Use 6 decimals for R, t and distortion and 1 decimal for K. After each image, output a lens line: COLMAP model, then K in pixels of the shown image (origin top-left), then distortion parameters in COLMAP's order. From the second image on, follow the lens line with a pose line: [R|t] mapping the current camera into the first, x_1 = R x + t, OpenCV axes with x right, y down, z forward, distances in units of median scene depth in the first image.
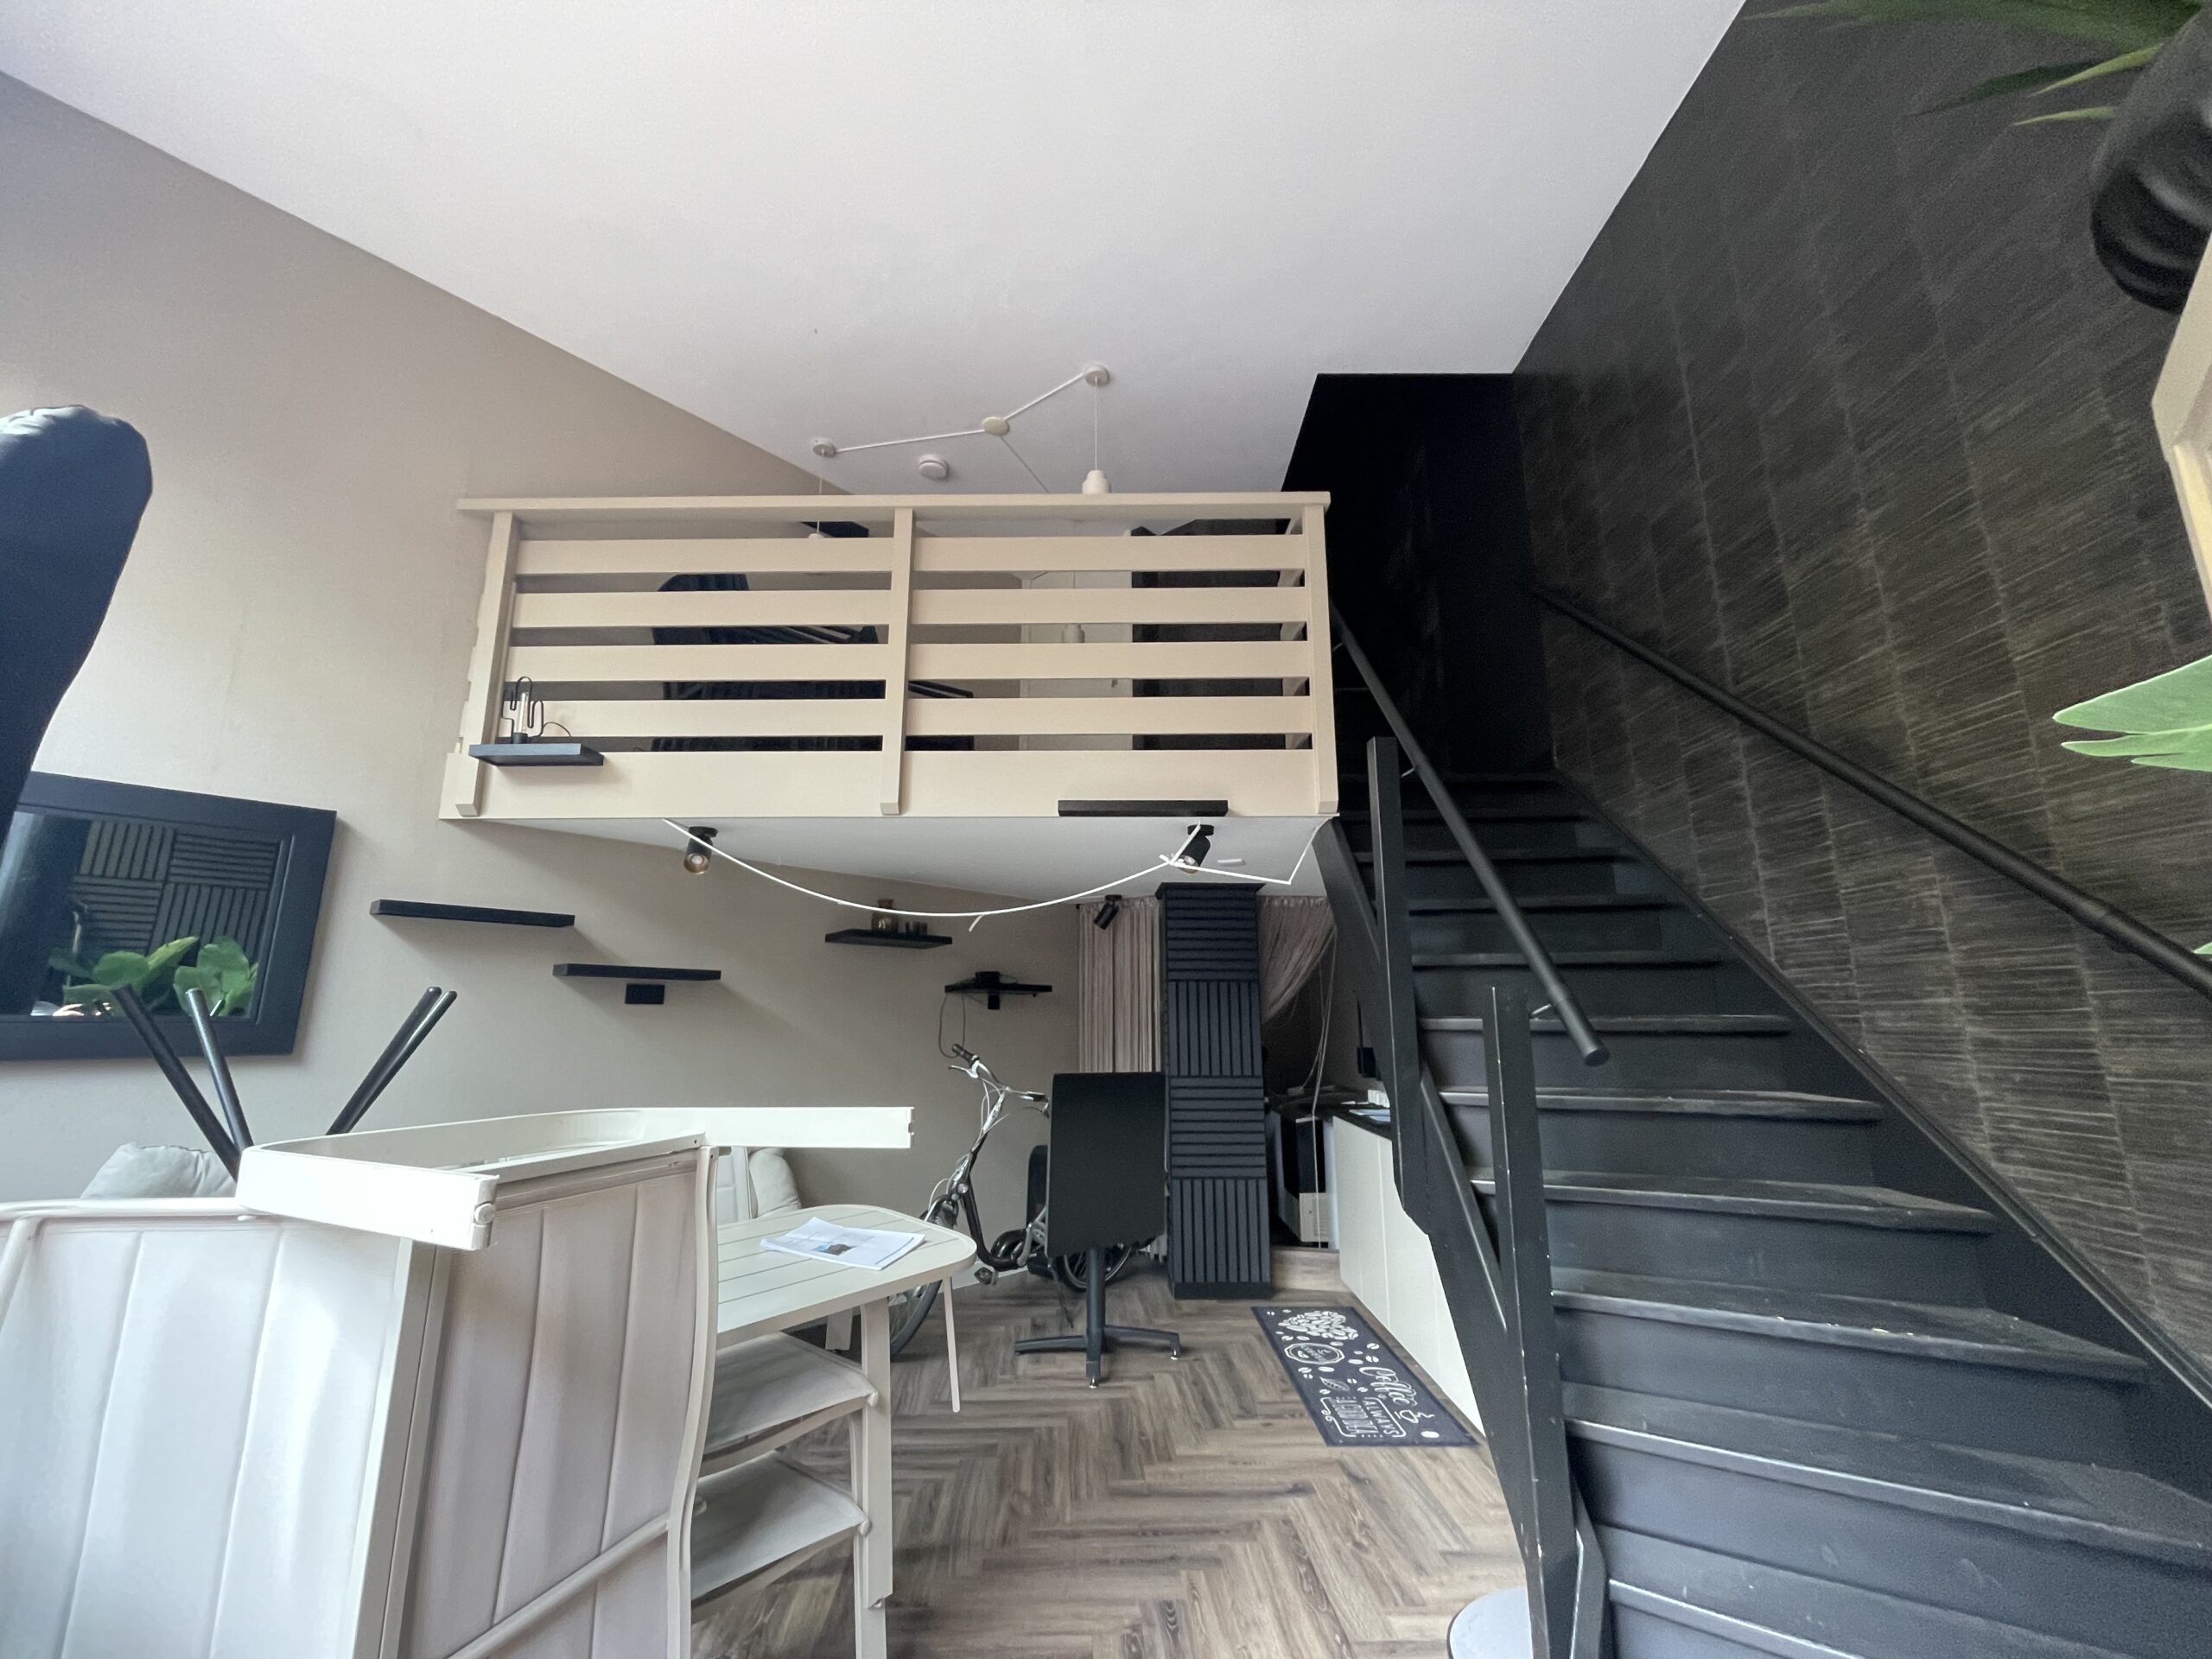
lens RADIAL K [[896.3, 0, 1100.4], [0, 896.3, 827.8], [0, 0, 1]] dist [-0.005446, 0.000026]
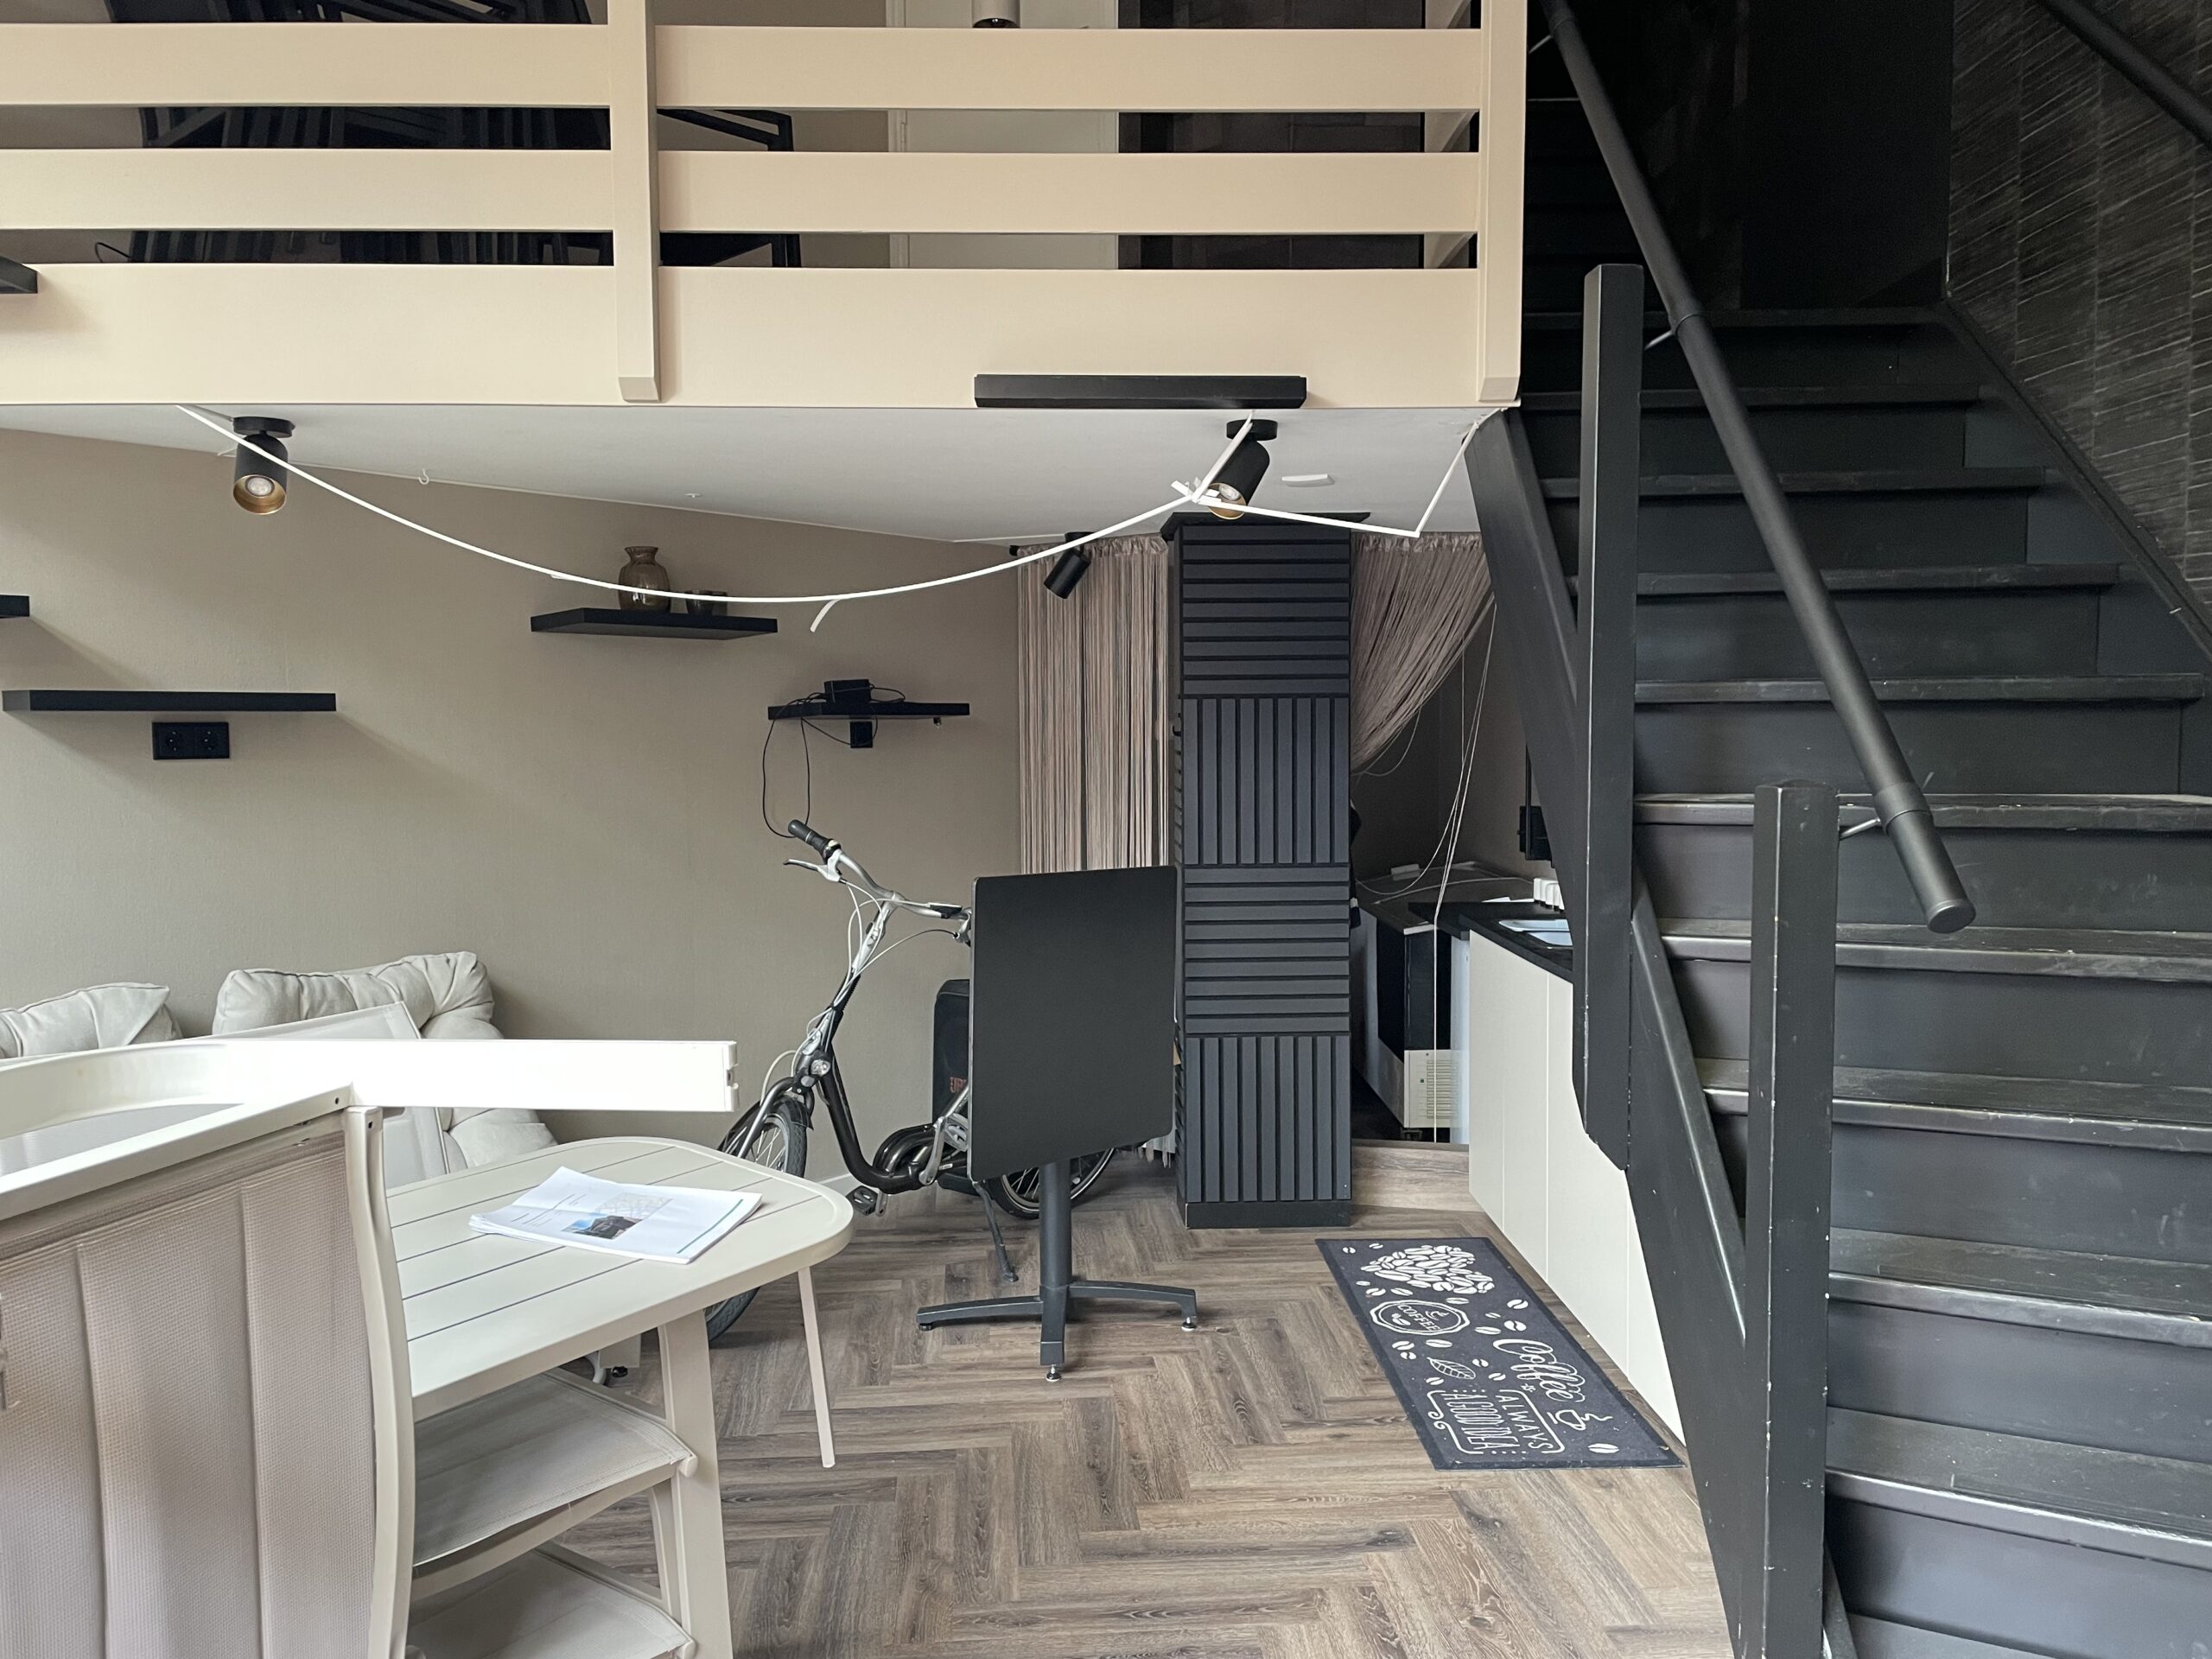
lens RADIAL K [[1668.5, 0, 1123.6], [0, 1668.5, 816.1], [0, 0, 1]] dist [0.100532, -0.144881]
pose [[0.999126, -0.008101, 0.041000, -0.003661], [-0.003148, 0.963663, 0.267104, -0.042387], [-0.041674, -0.267000, 0.962795, 0.008696]]
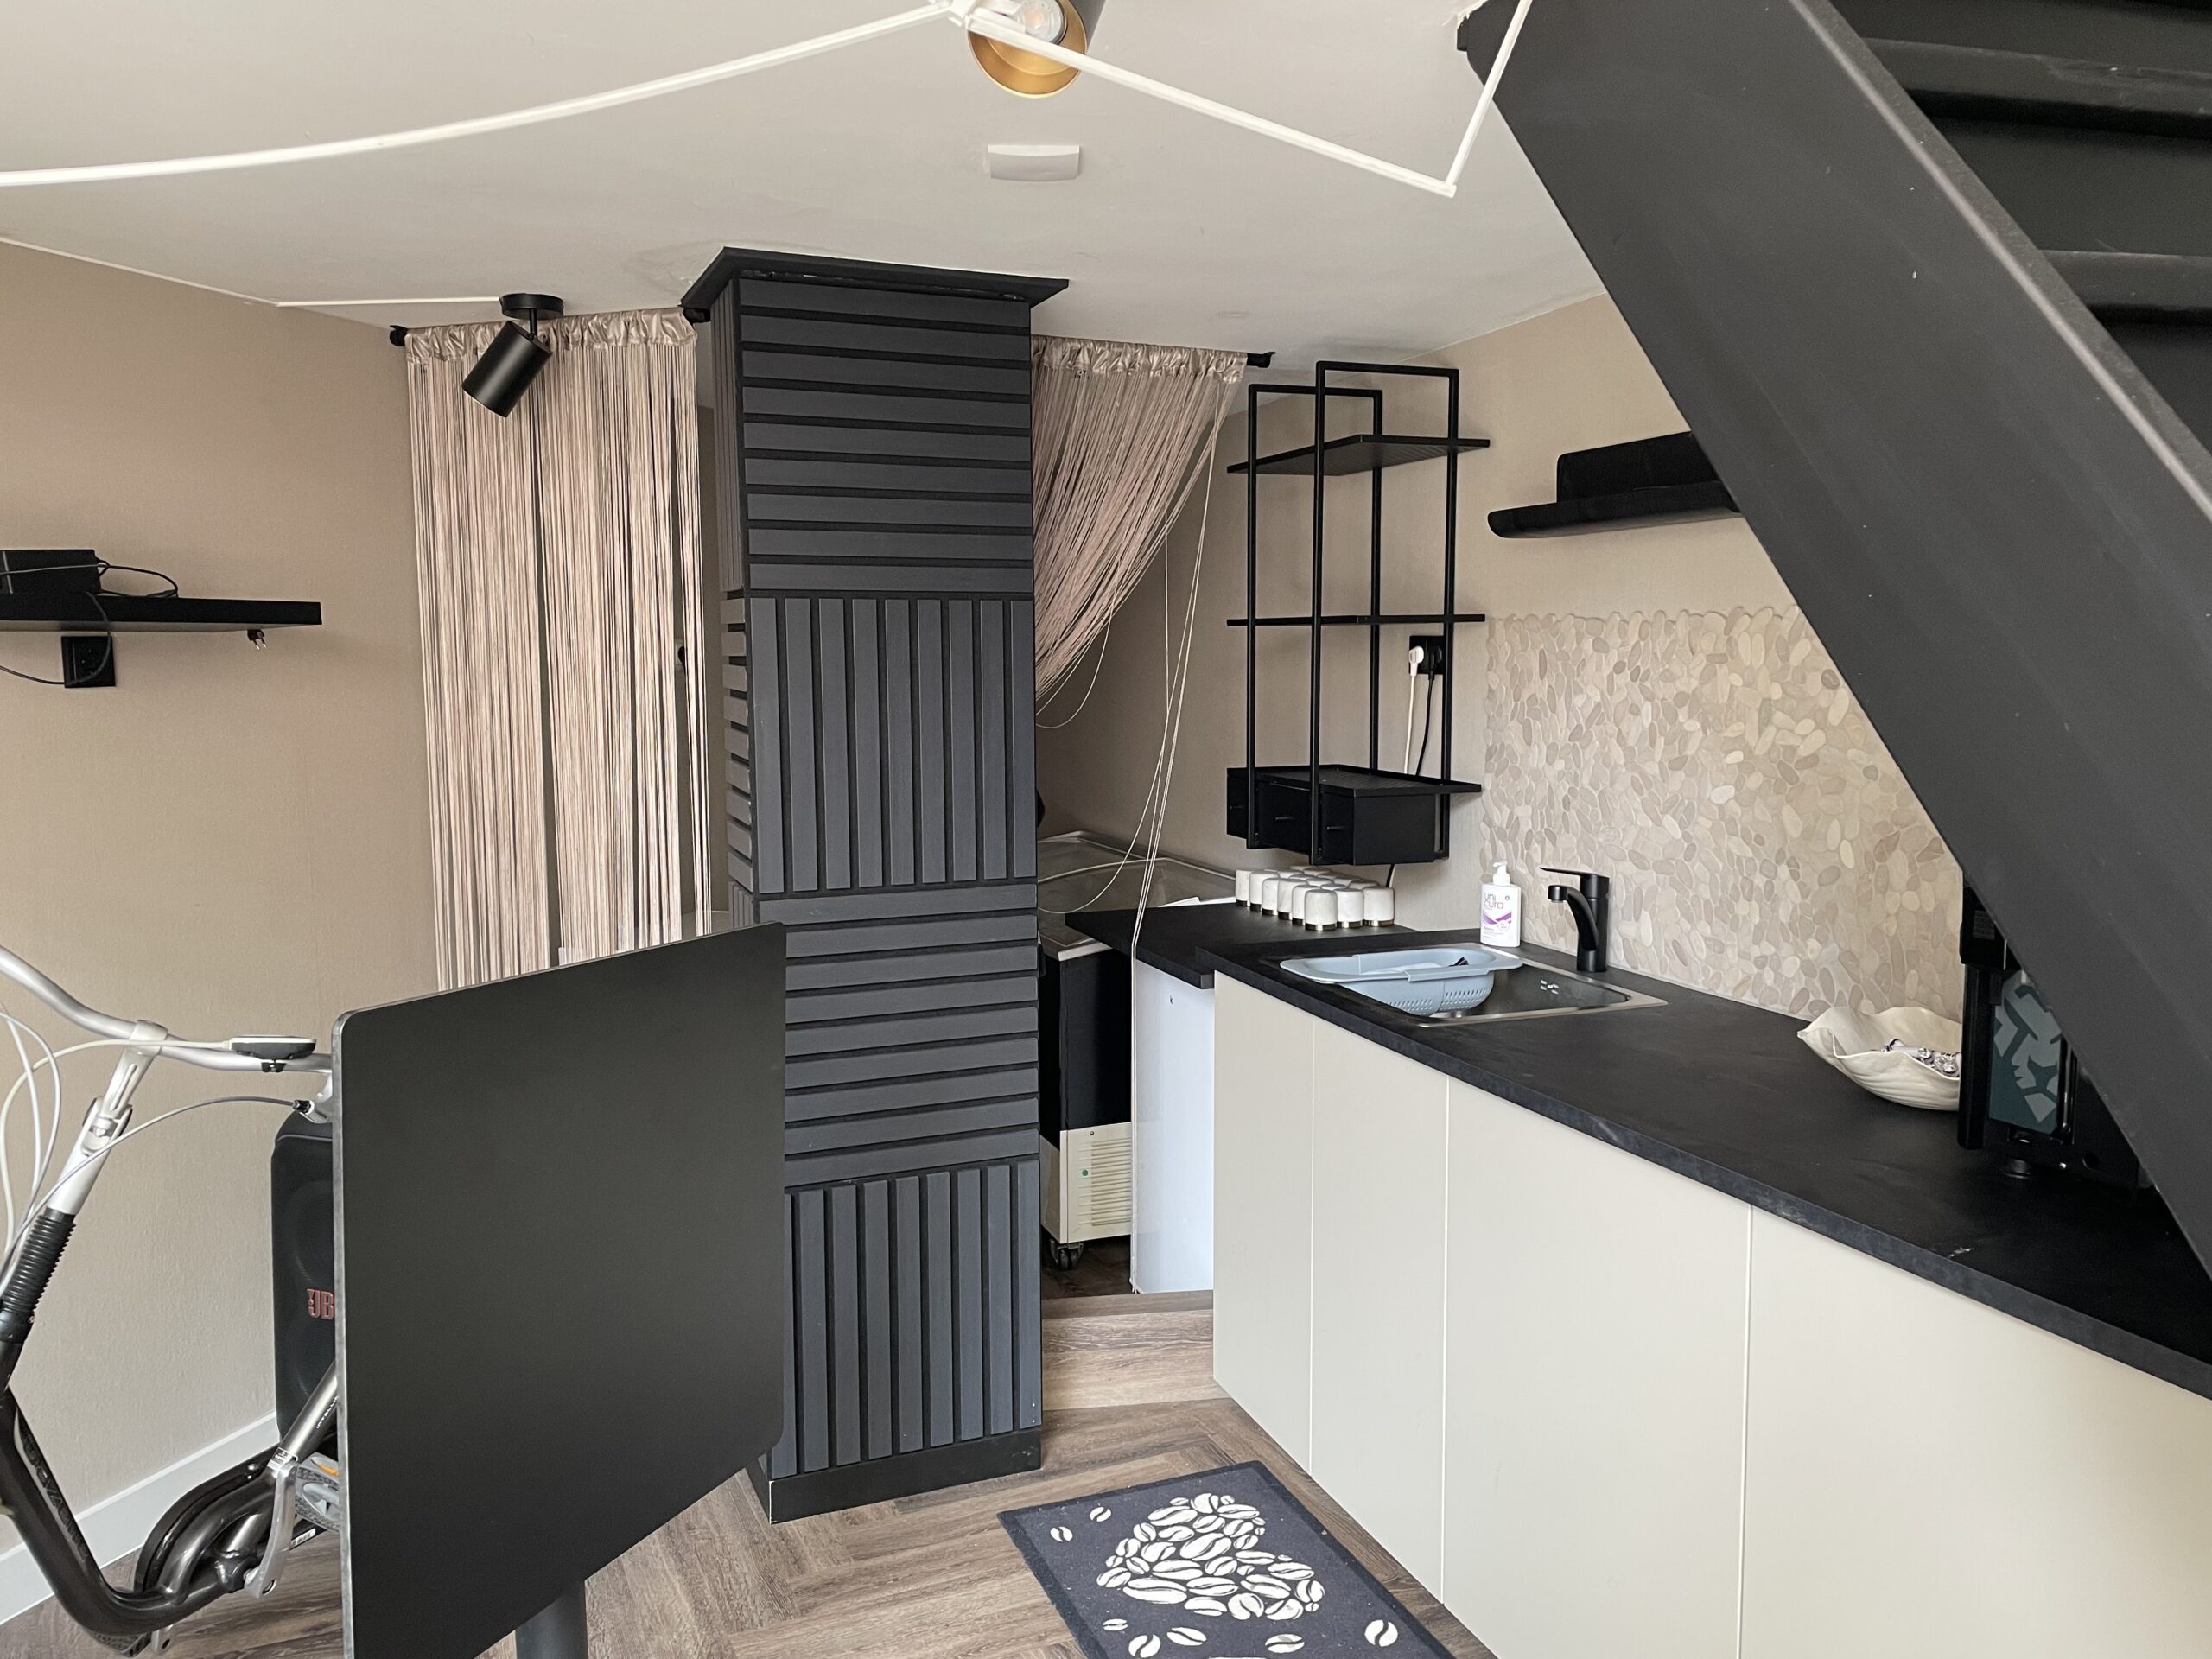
lens RADIAL K [[1668.5, 0, 1123.6], [0, 1668.5, 816.1], [0, 0, 1]] dist [0.100532, -0.144881]
pose [[0.928147, -0.040085, 0.370050, -0.027517], [-0.076291, 0.952590, 0.294537, 0.092679], [-0.364312, -0.301605, 0.881085, 0.608948]]
